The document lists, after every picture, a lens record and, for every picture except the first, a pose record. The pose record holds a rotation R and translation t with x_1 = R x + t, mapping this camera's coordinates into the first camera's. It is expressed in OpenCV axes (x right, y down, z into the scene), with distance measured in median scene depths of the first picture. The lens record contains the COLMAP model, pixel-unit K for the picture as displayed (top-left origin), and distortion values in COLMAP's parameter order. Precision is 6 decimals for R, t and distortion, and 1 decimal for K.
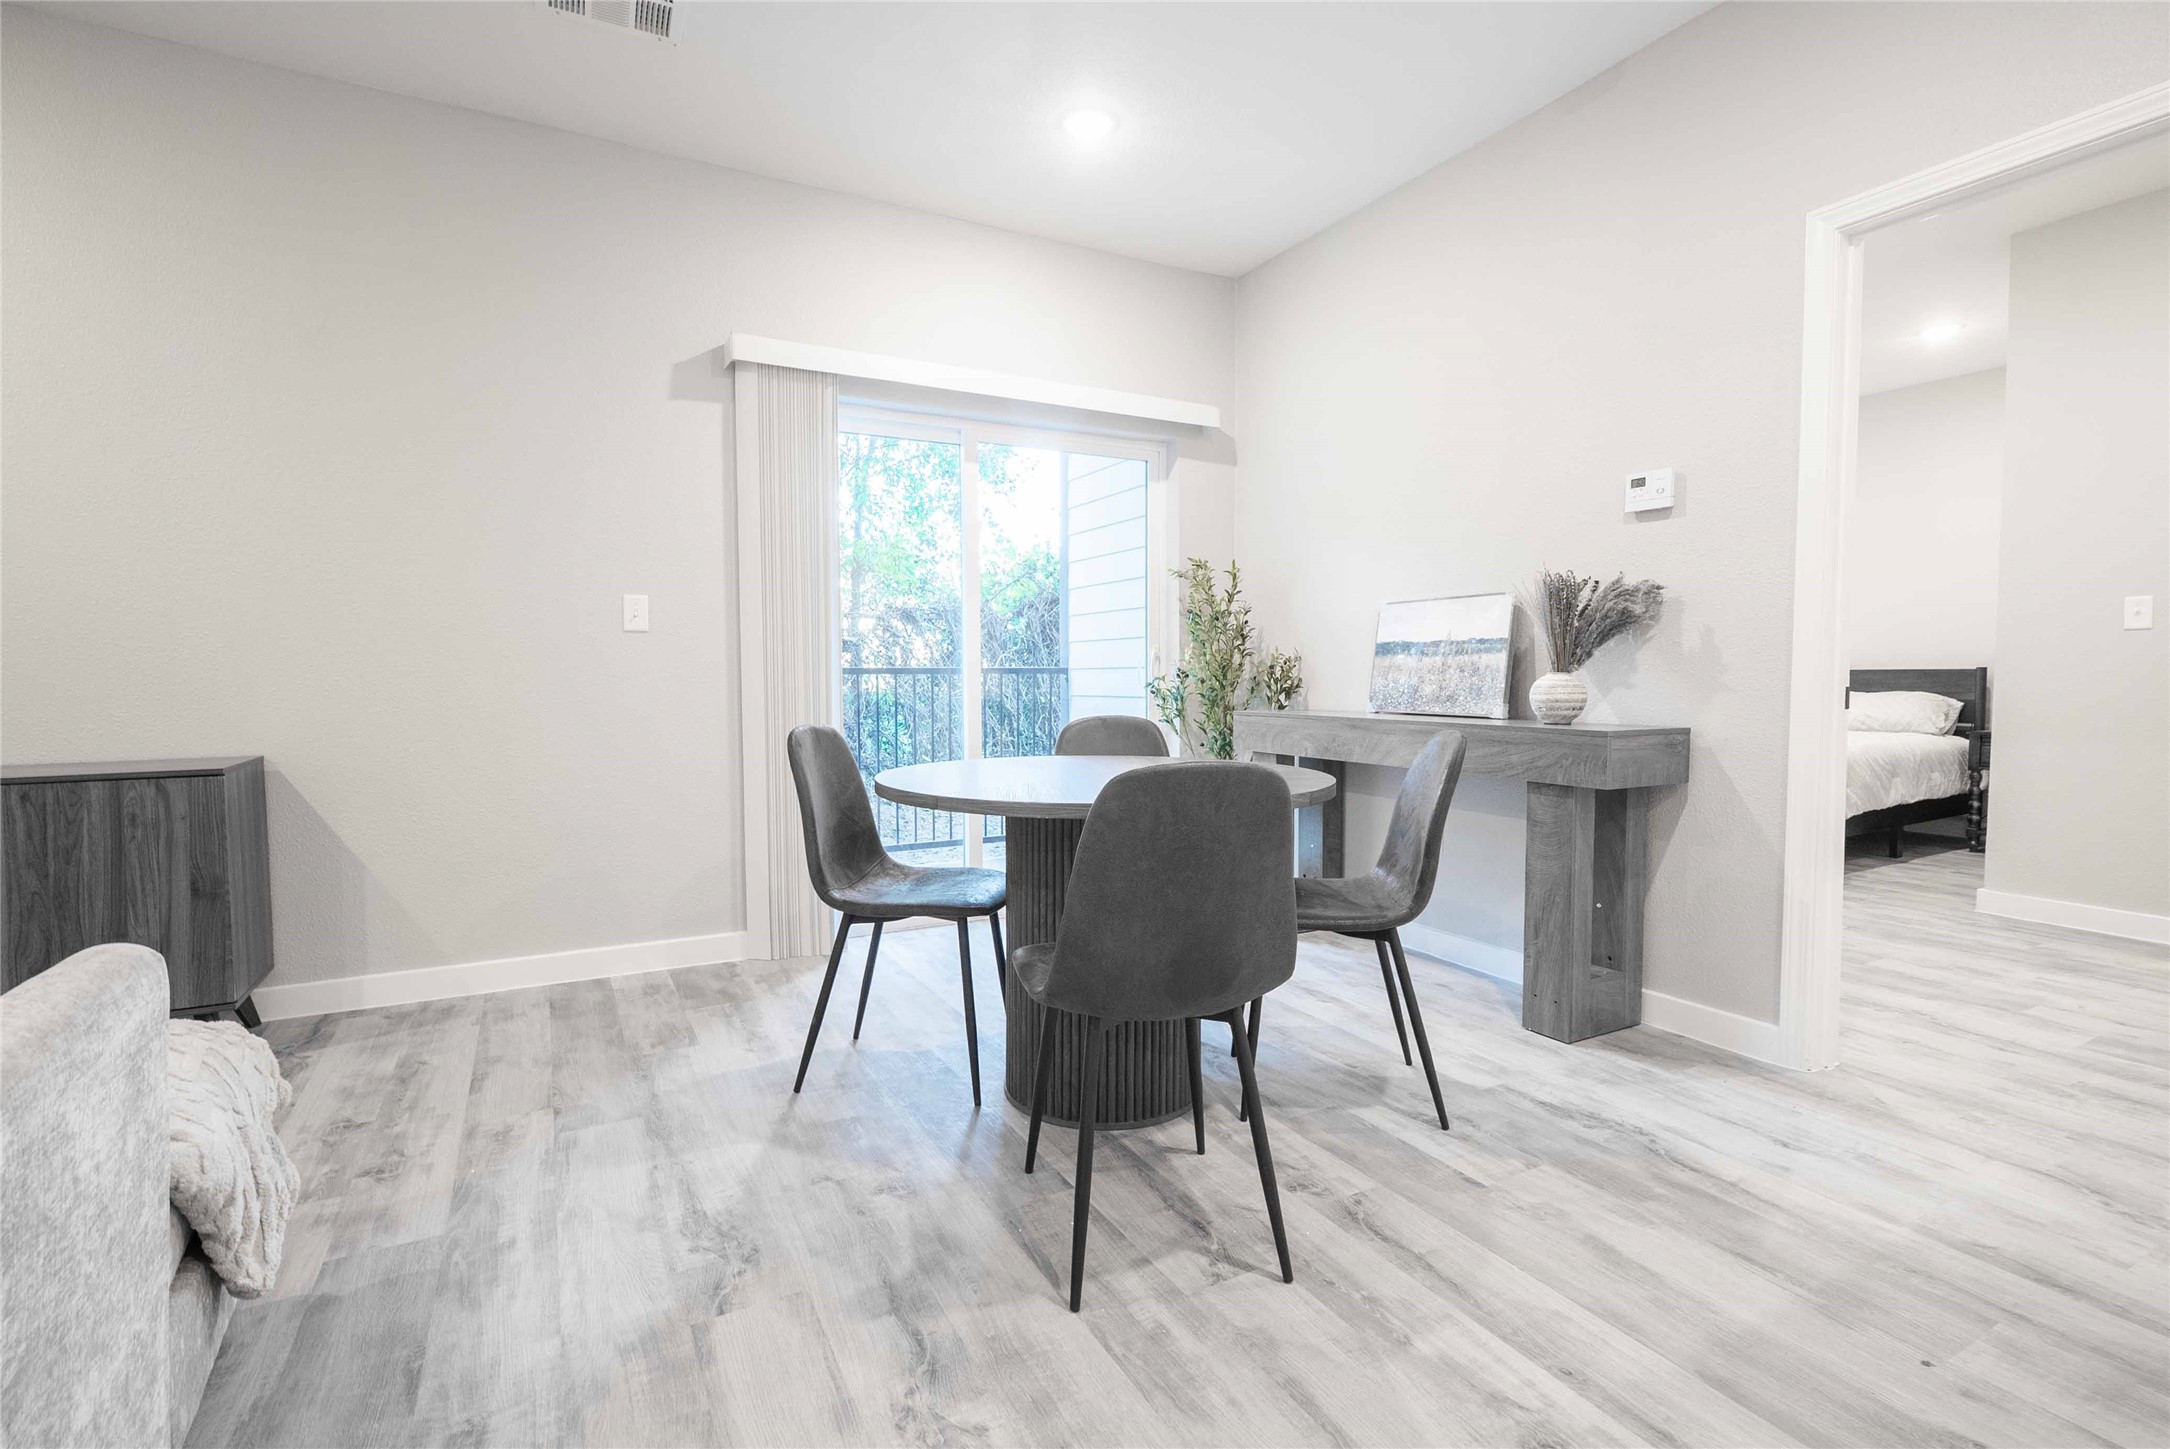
lens RADIAL K [[993.1, 0, 1073.5], [0, 993.1, 716.4], [0, 0, 1]] dist [-0.004783, -0.000408]
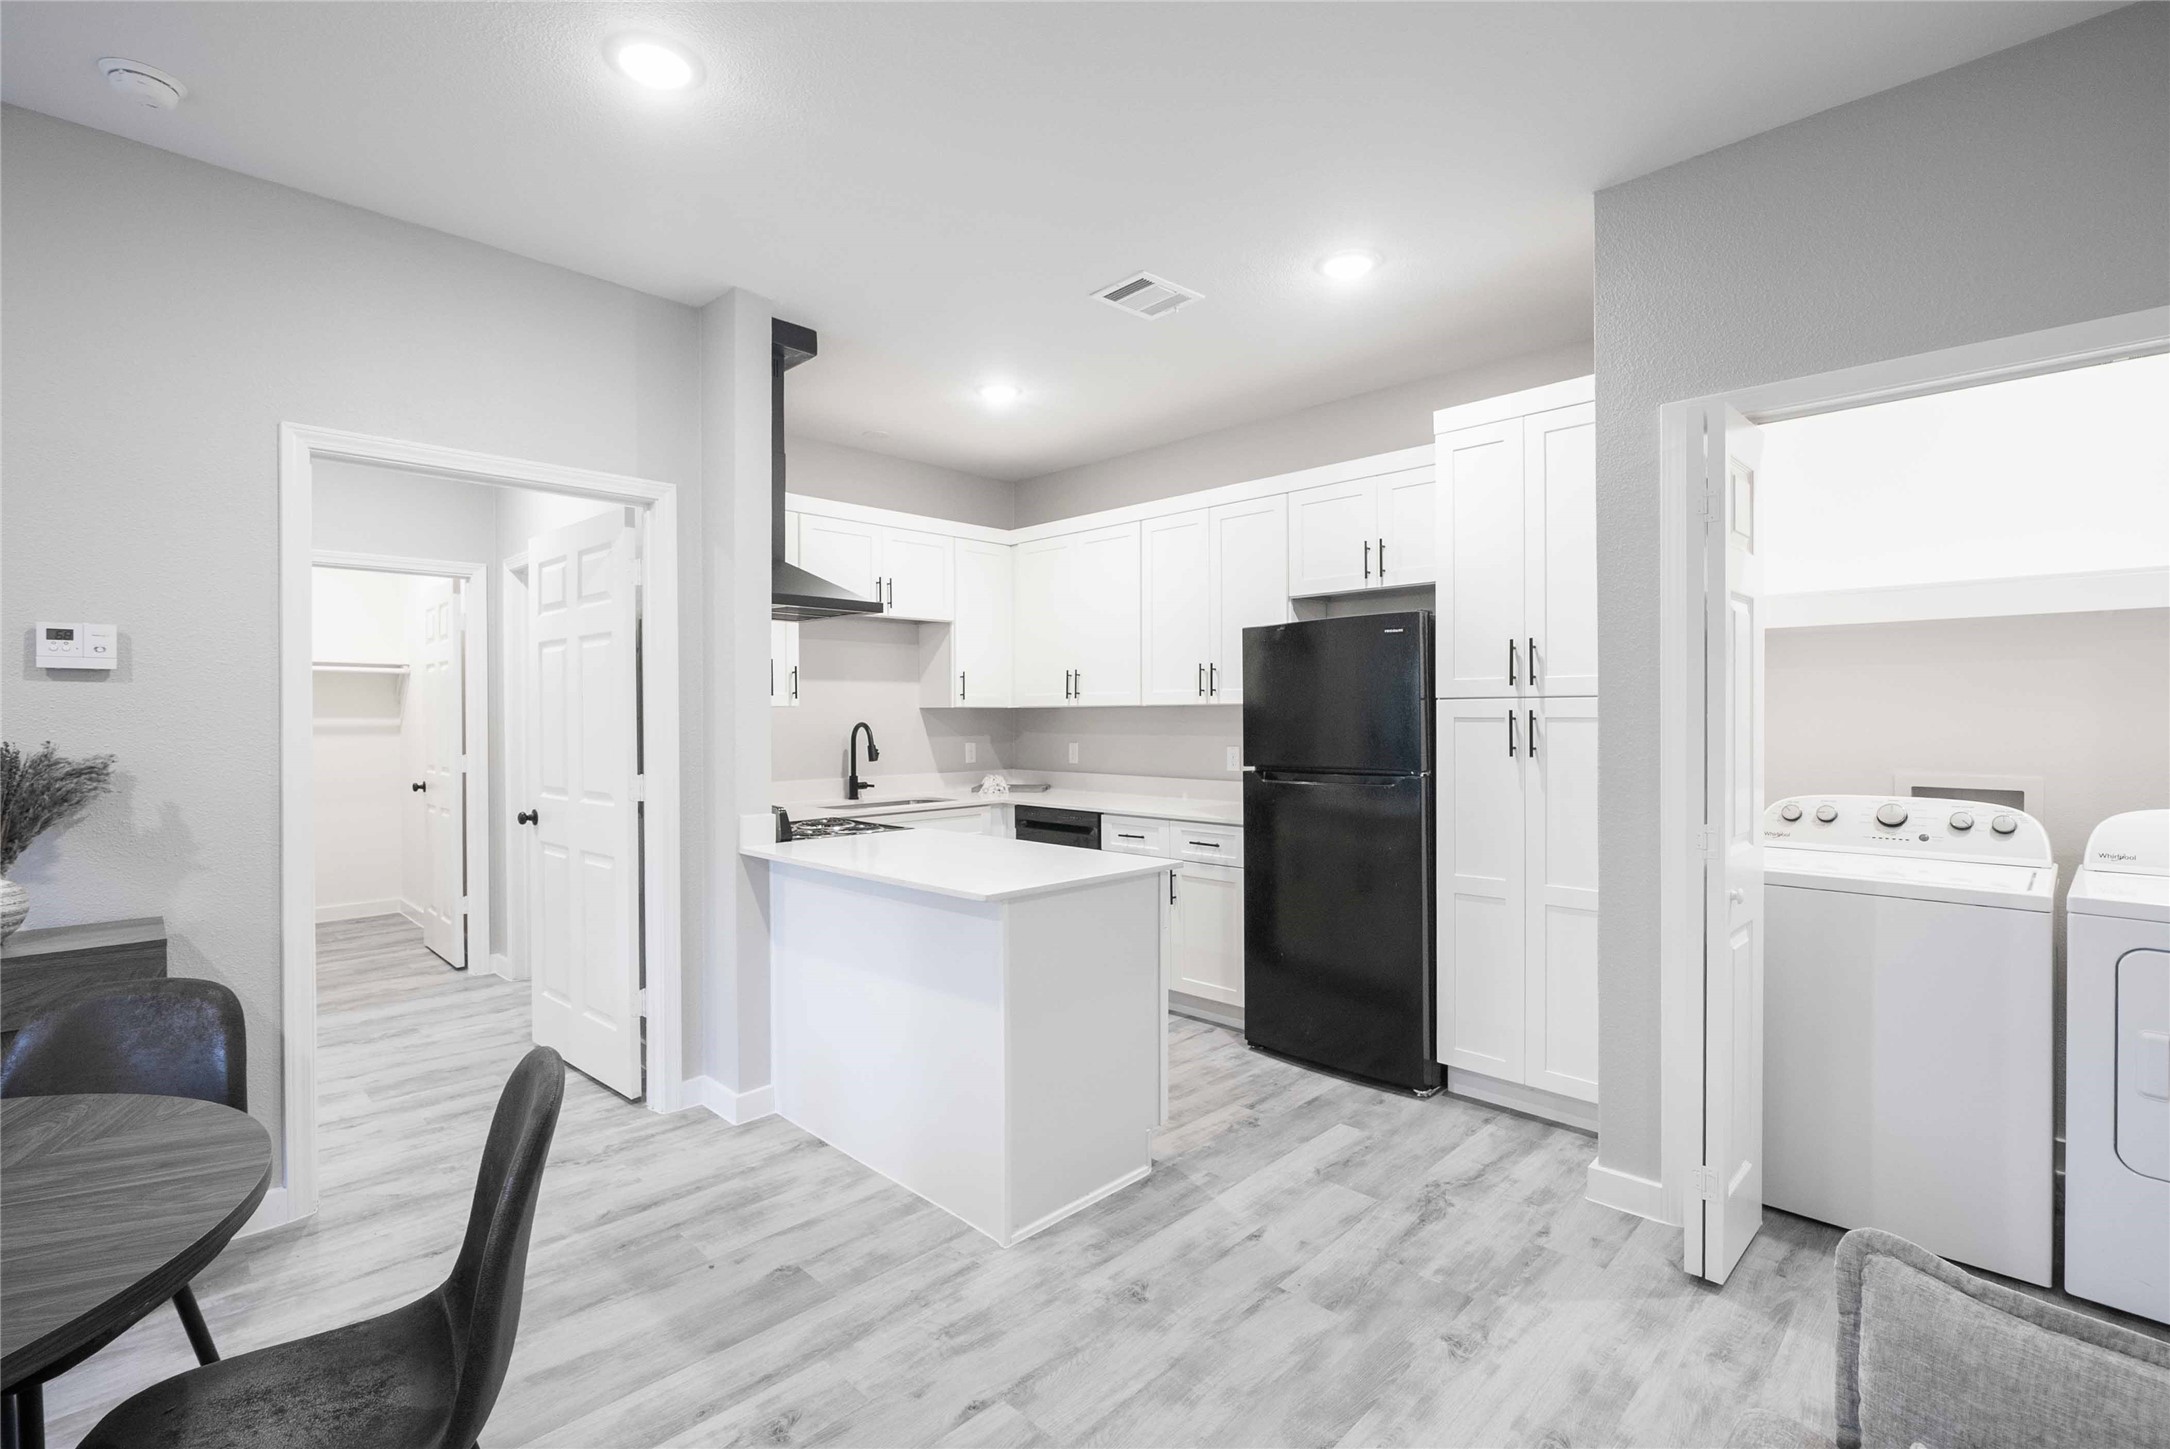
lens RADIAL K [[993.1, 0, 1073.5], [0, 993.1, 716.4], [0, 0, 1]] dist [-0.004783, -0.000408]
pose [[-0.286963, 0.000075, 0.957942, -0.518183], [0.052640, 0.998490, 0.015691, -0.150887], [-0.956494, 0.054929, -0.286534, 0.478682]]
